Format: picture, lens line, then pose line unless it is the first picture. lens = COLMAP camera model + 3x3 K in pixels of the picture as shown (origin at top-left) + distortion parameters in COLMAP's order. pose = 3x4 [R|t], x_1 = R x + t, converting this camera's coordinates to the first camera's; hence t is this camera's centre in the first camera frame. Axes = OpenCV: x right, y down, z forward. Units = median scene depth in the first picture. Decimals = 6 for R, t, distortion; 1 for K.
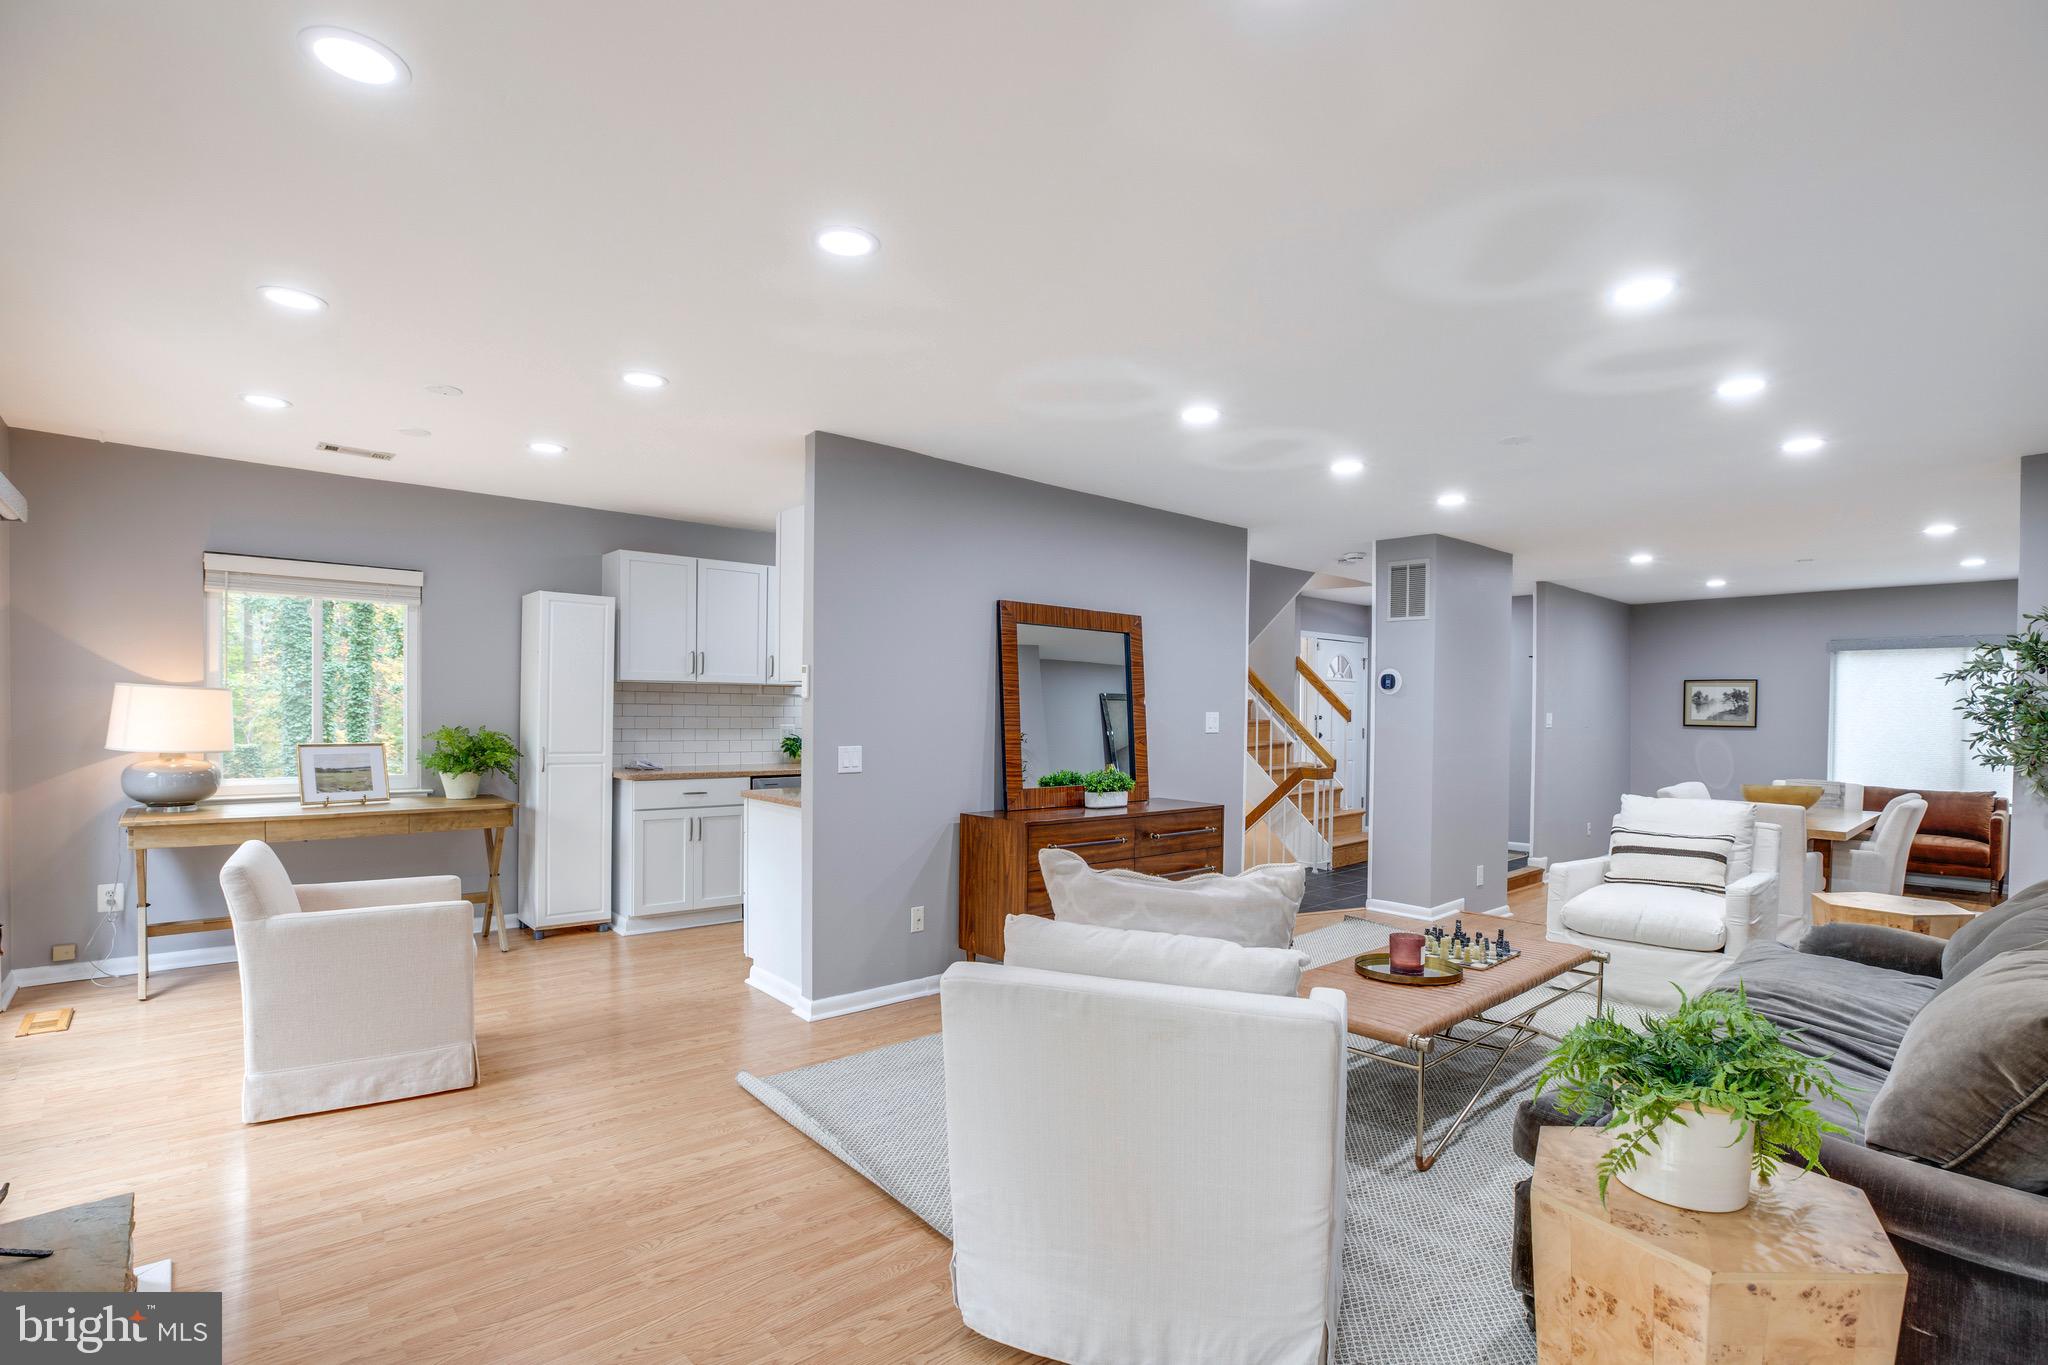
lens RADIAL K [[966.3, 0, 1033.8], [0, 966.3, 715.4], [0, 0, 1]] dist [-0.051596, 0.017338]
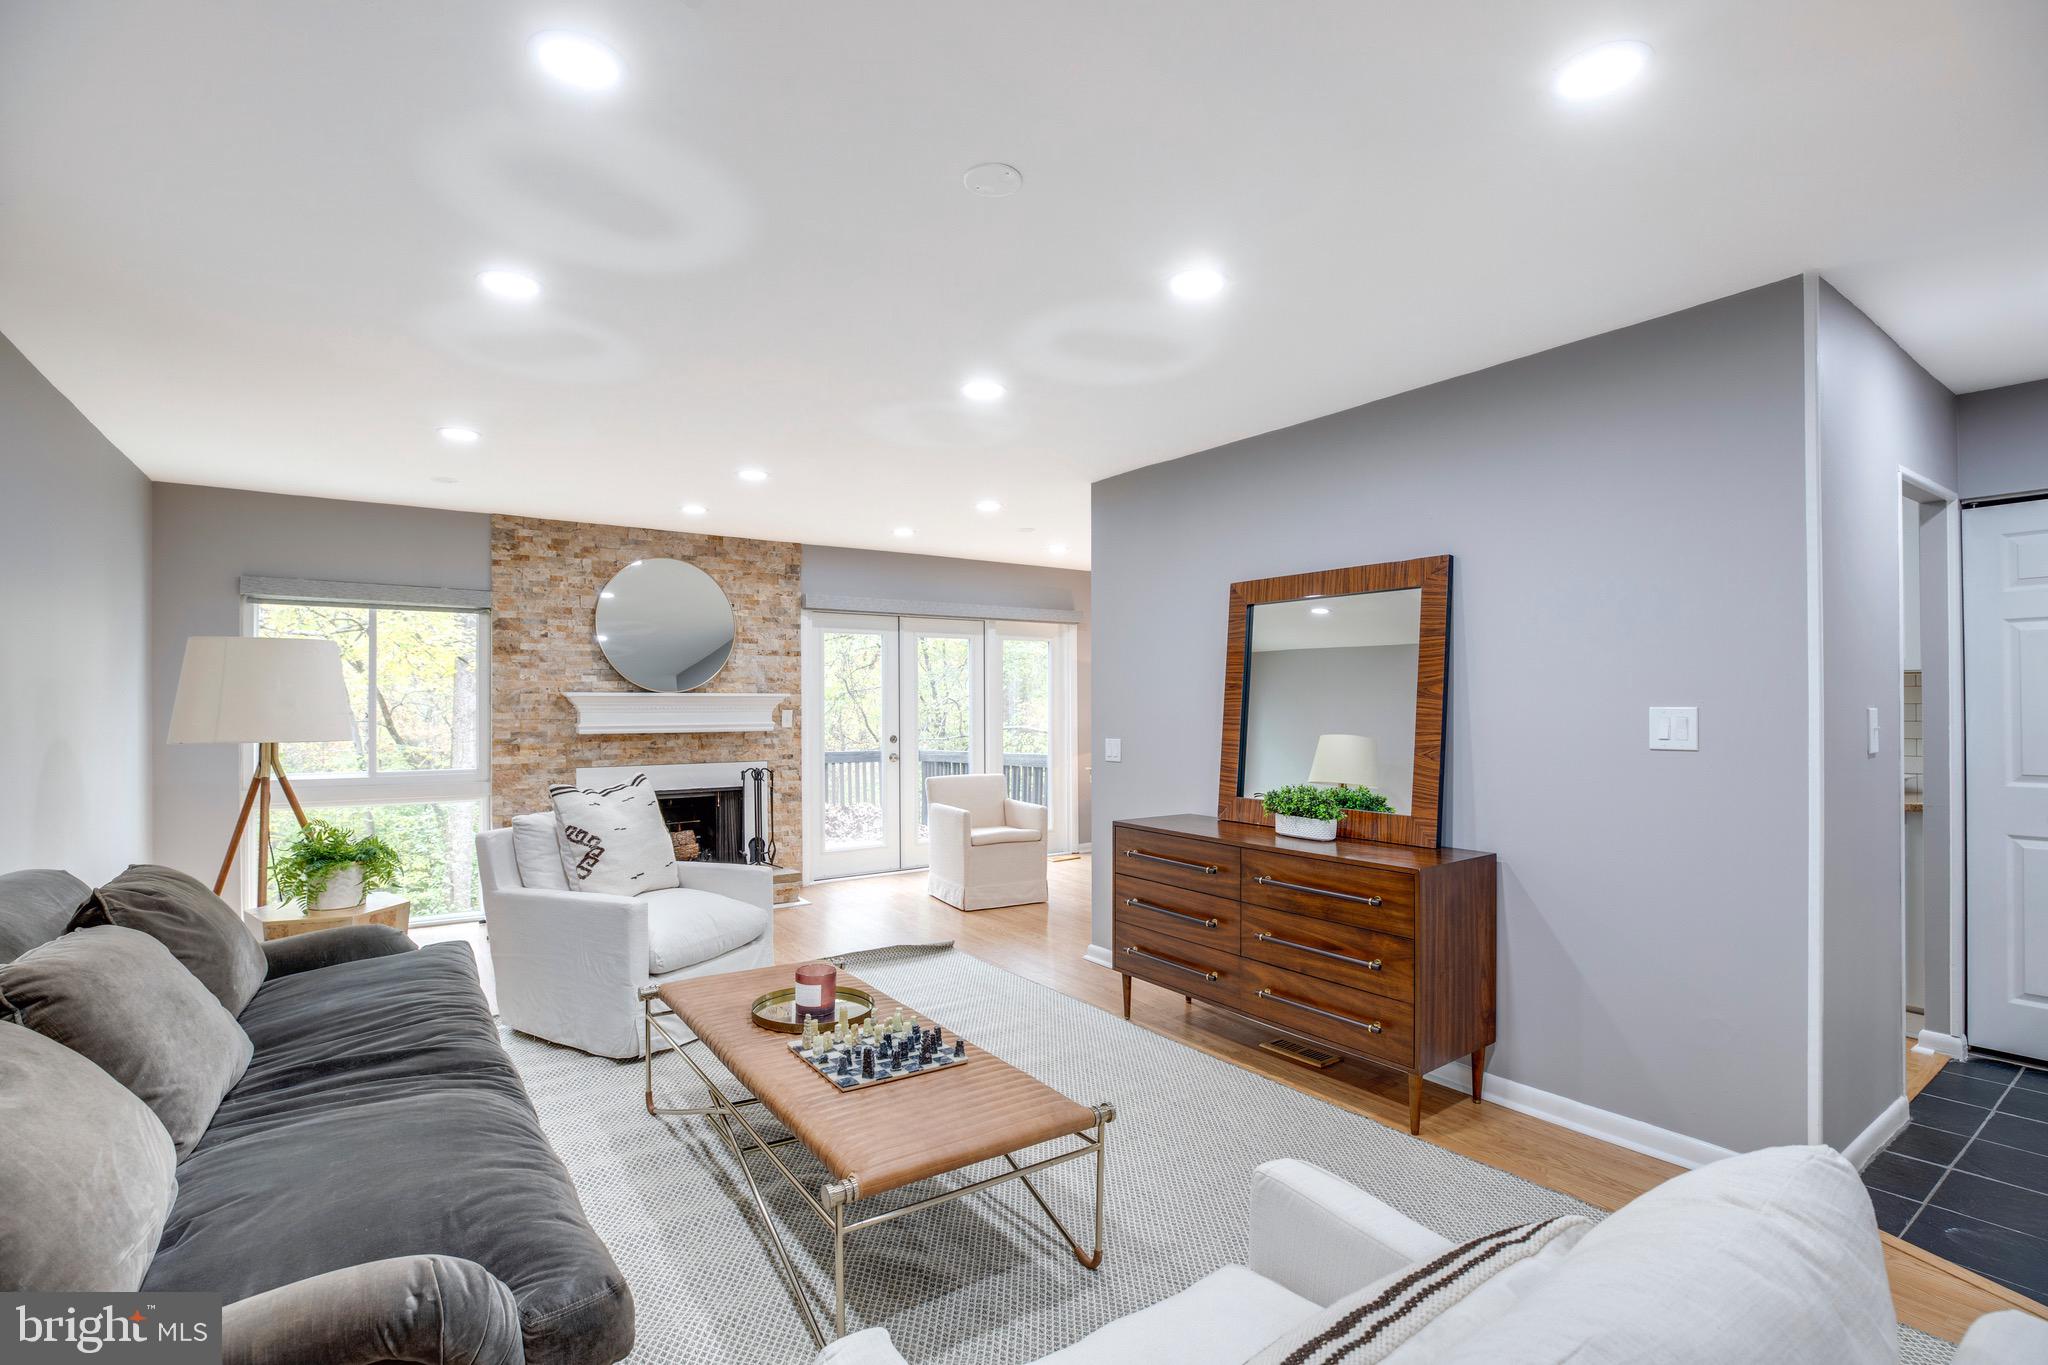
lens RADIAL K [[935.1, 0, 1020.4], [0, 935.1, 692.9], [0, 0, 1]] dist [-0.041510, 0.009485]
pose [[-0.123178, -0.025179, -0.992065, 0.729729], [-0.008356, 0.999669, -0.024334, 0.003829], [0.992349, 0.005293, -0.123348, 0.787254]]
